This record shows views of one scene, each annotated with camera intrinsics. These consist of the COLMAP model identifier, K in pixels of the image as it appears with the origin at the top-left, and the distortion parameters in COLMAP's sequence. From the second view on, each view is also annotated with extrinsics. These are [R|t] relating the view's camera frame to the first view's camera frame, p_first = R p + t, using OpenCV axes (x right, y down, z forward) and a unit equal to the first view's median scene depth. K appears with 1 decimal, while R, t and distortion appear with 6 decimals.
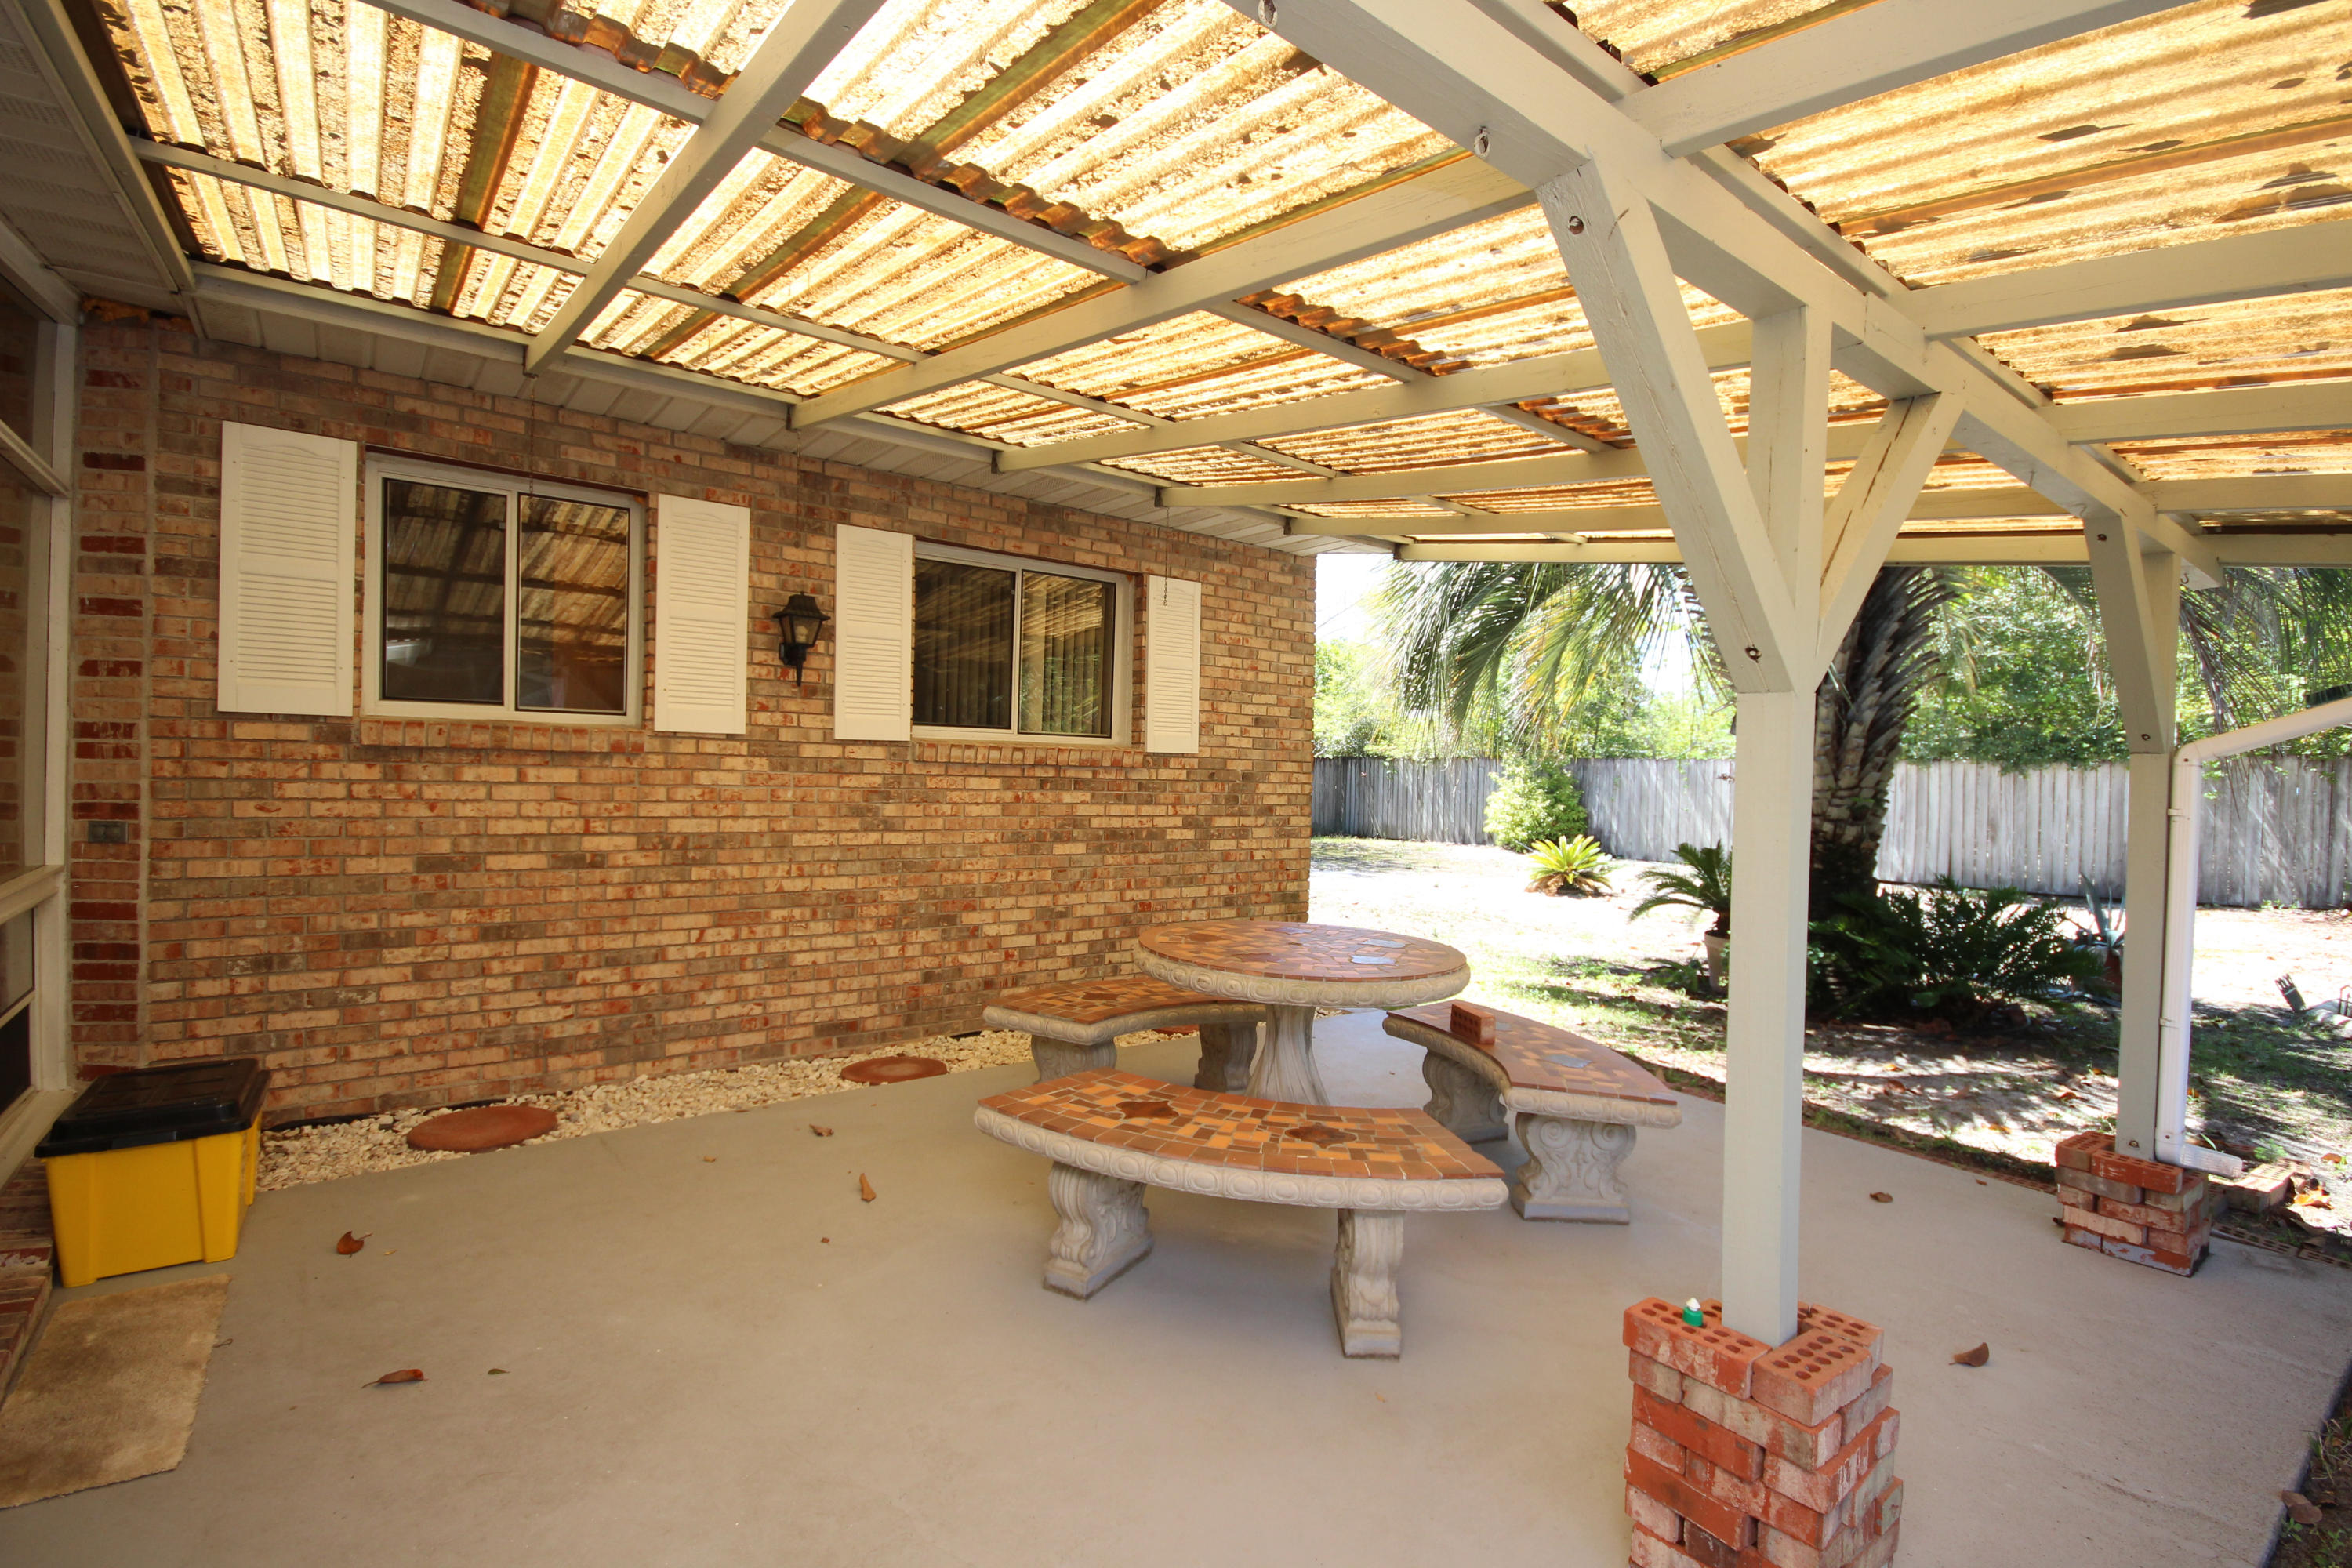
lens RADIAL K [[1089.3, 0, 1198.2], [0, 1089.3, 779.5], [0, 0, 1]] dist [-0.002868, -0.004531]
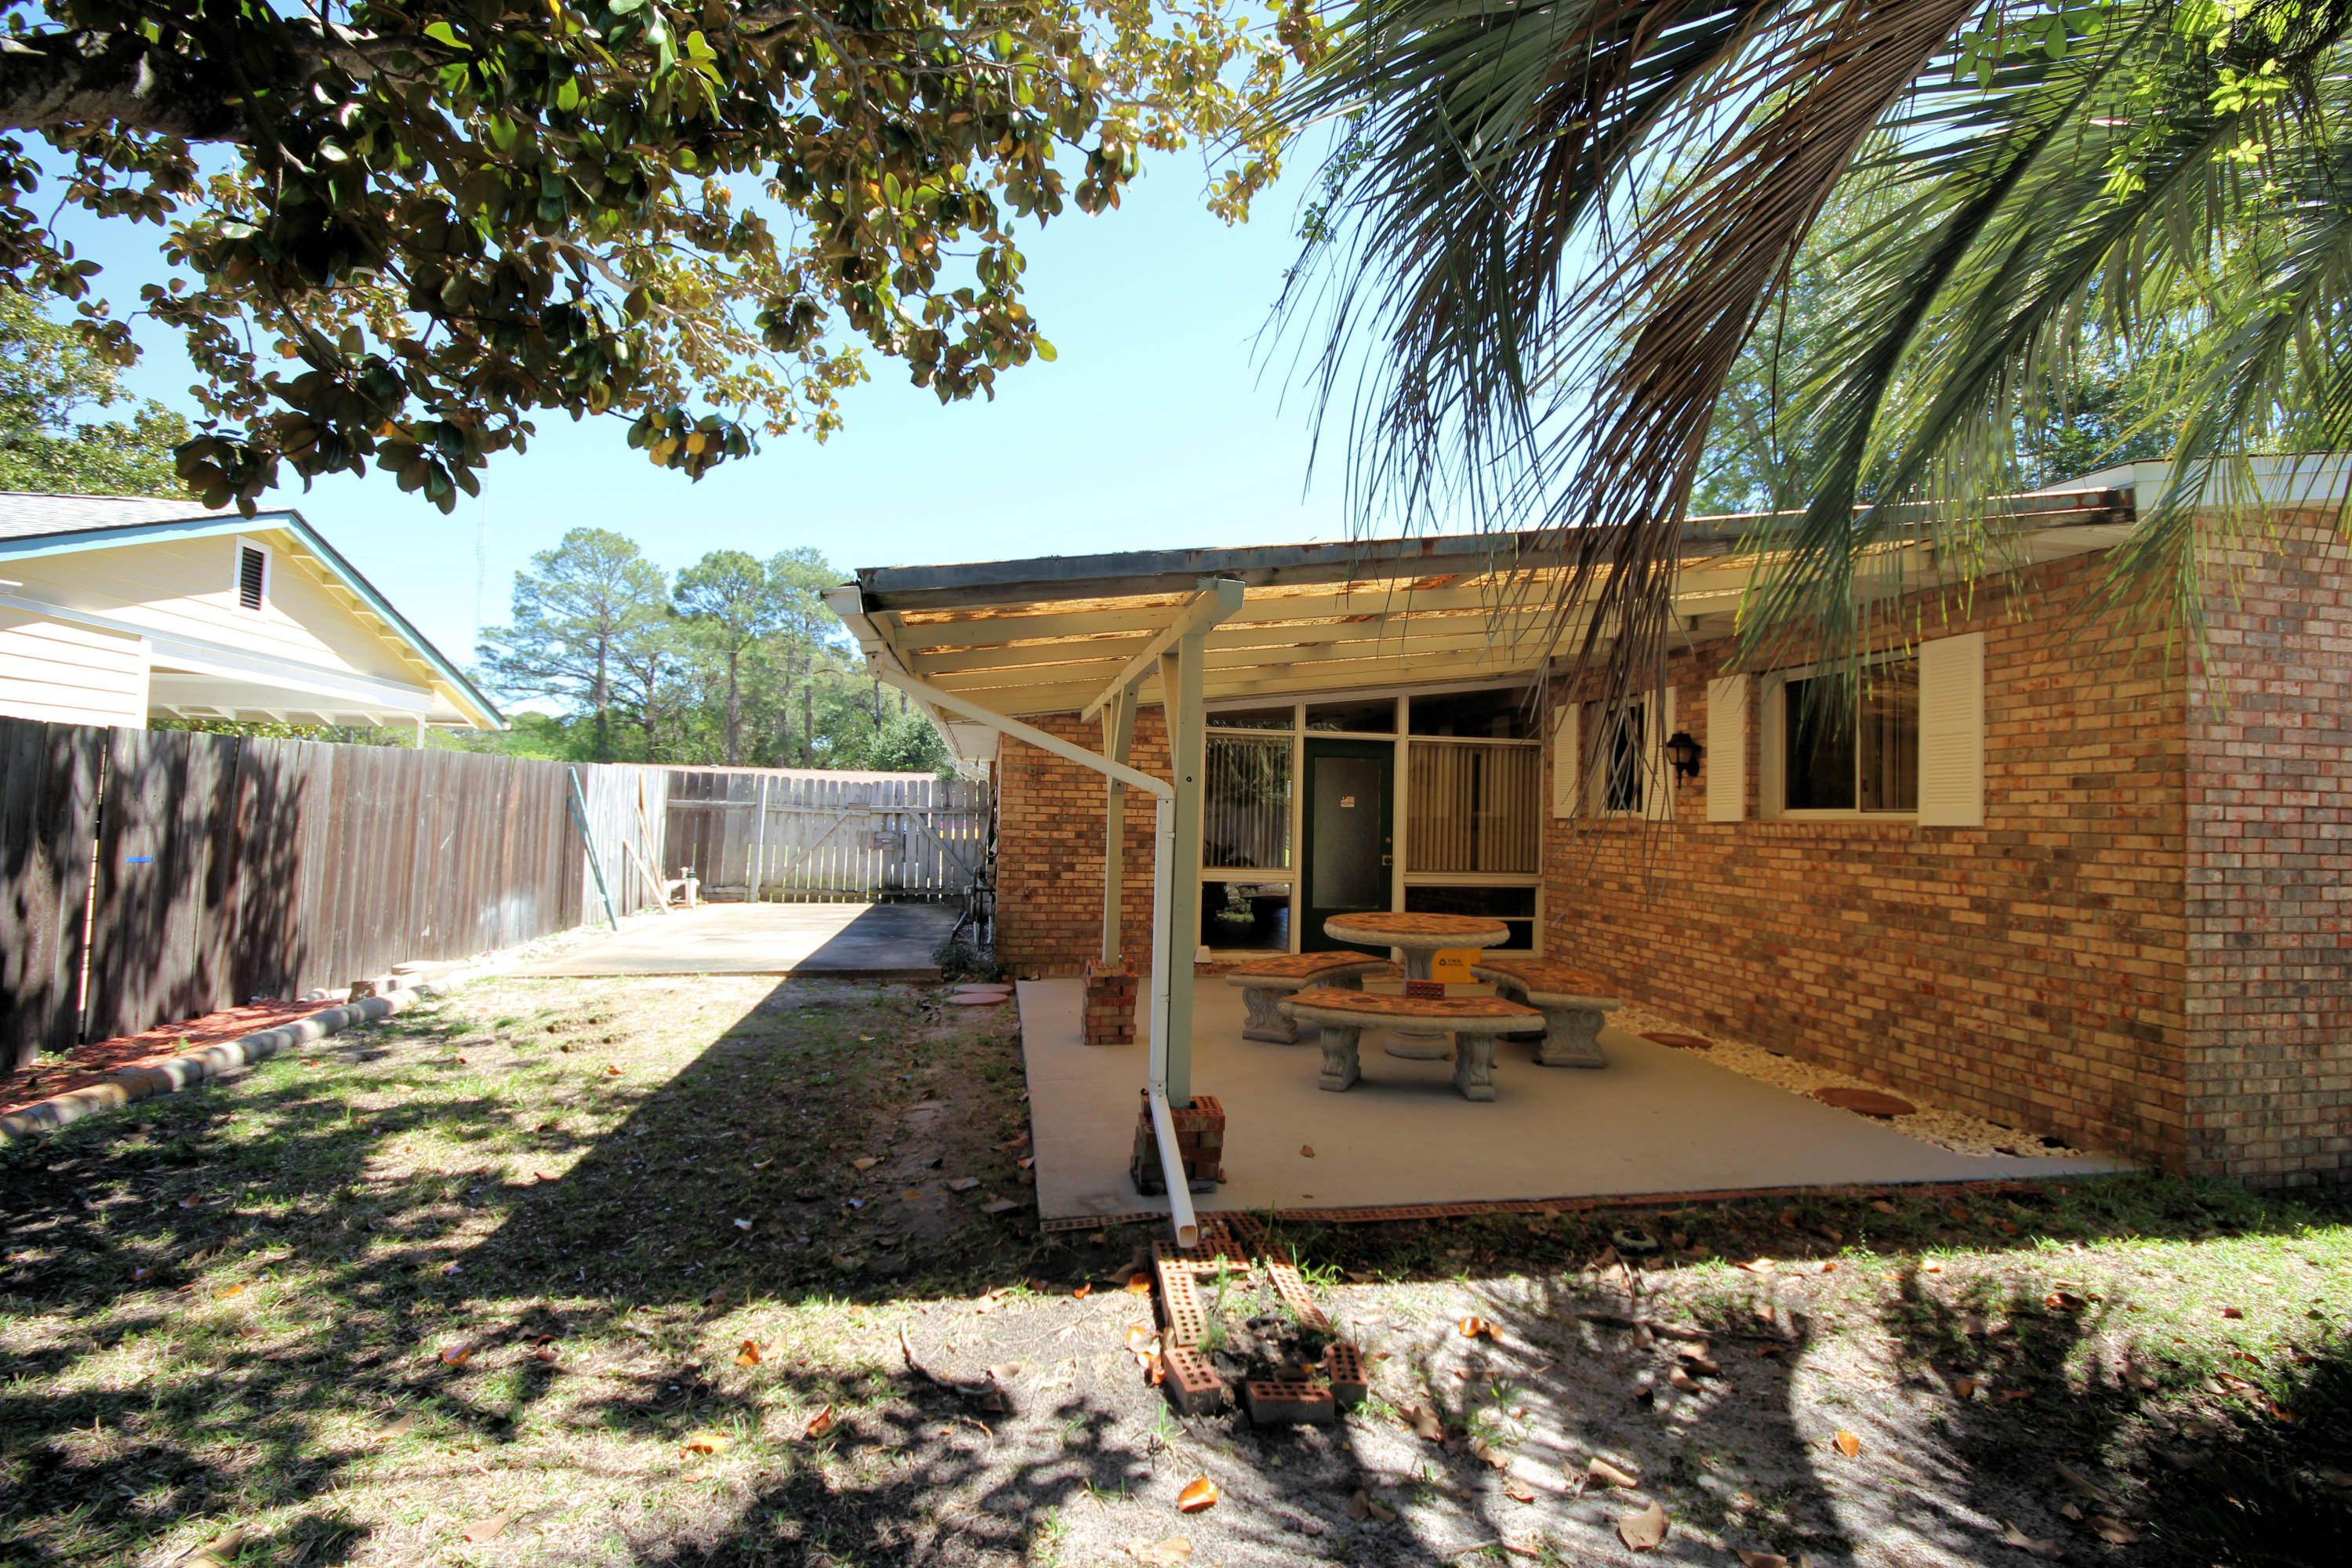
lens RADIAL K [[1089.3, 0, 1190.4], [0, 1089.3, 773.0], [0, 0, 1]] dist [-0.002868, -0.004531]
pose [[-0.467670, -0.077669, -0.880484, 1.144109], [-0.052234, 0.996820, -0.060187, 0.020735], [0.882358, 0.017844, -0.470240, 0.914870]]
